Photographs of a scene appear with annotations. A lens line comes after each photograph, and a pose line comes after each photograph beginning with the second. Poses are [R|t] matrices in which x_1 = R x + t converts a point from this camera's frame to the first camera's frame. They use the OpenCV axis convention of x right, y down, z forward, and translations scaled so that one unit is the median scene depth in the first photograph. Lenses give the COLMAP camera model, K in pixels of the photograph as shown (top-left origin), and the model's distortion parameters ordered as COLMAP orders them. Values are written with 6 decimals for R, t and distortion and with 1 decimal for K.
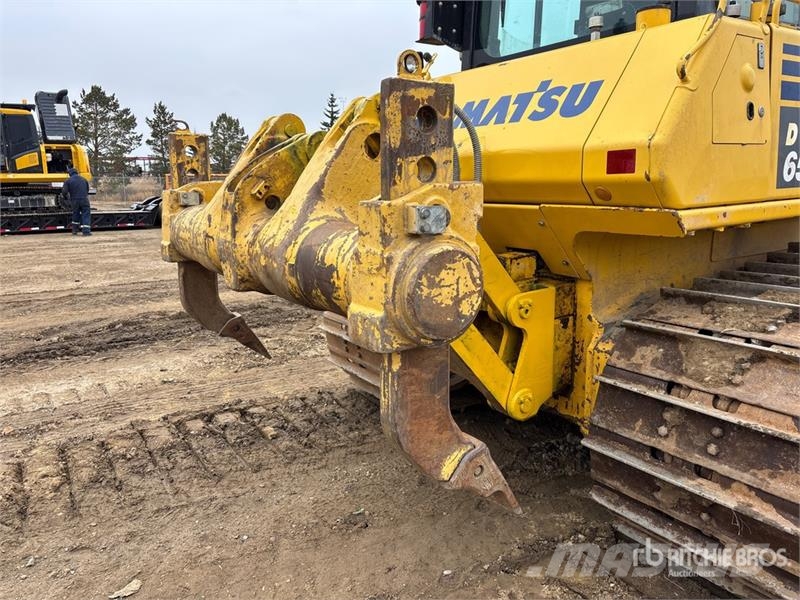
lens RADIAL K [[612.4, 0, 380.9], [0, 612.4, 319.1], [0, 0, 1]] dist [0.020980, -0.012783]
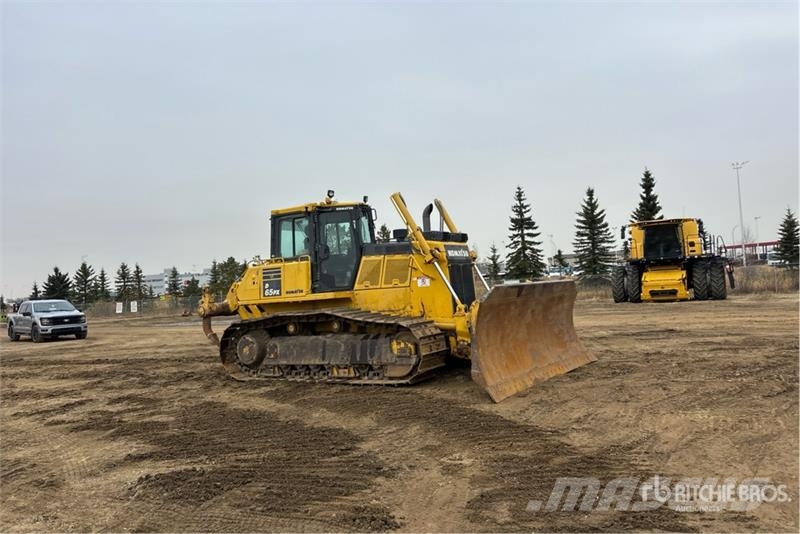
lens RADIAL K [[609.8, 0, 417.8], [0, 609.8, 256.5], [0, 0, 1]] dist [0.054201, 0.001038]
pose [[0.408772, -0.057230, -0.910840, 0.837698], [-0.154504, 0.979286, -0.130869, -0.012485], [0.899463, 0.194224, 0.391463, 0.022618]]
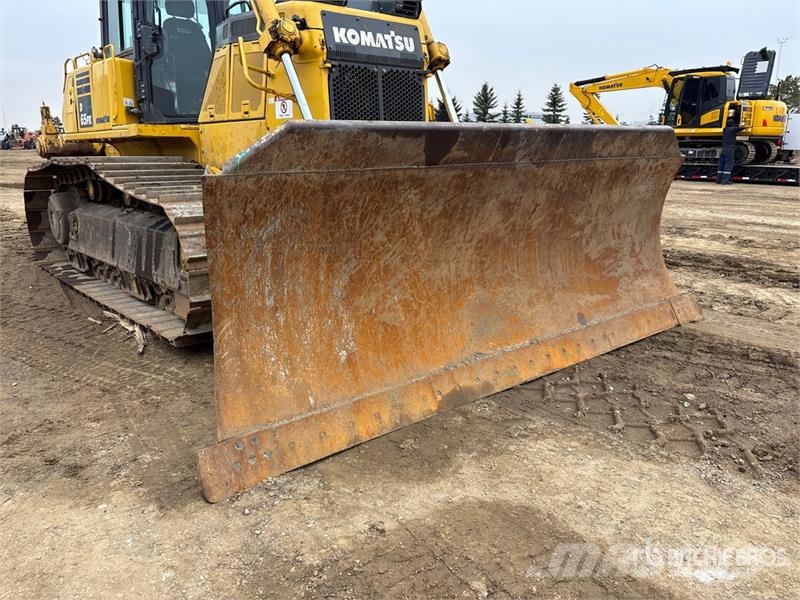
lens RADIAL K [[612.4, 0, 401.0], [0, 612.4, 298.6], [0, 0, 1]] dist [0.020980, -0.012783]
pose [[0.121482, 0.256811, -0.958796, 0.542540], [-0.225312, 0.947870, 0.225337, -0.064880], [0.966683, 0.188654, 0.173011, 0.307604]]
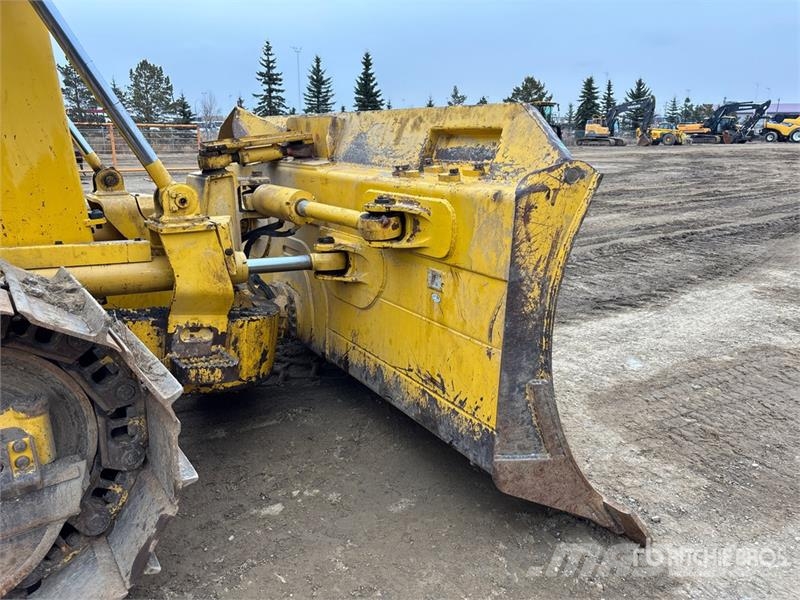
lens RADIAL K [[612.4, 0, 394.7], [0, 612.4, 295.0], [0, 0, 1]] dist [0.020980, -0.012783]
pose [[0.999985, 0.005025, -0.002044, 0.345900], [-0.004963, 0.999555, 0.029413, -0.028739], [0.002191, -0.029403, 0.999565, 0.165822]]
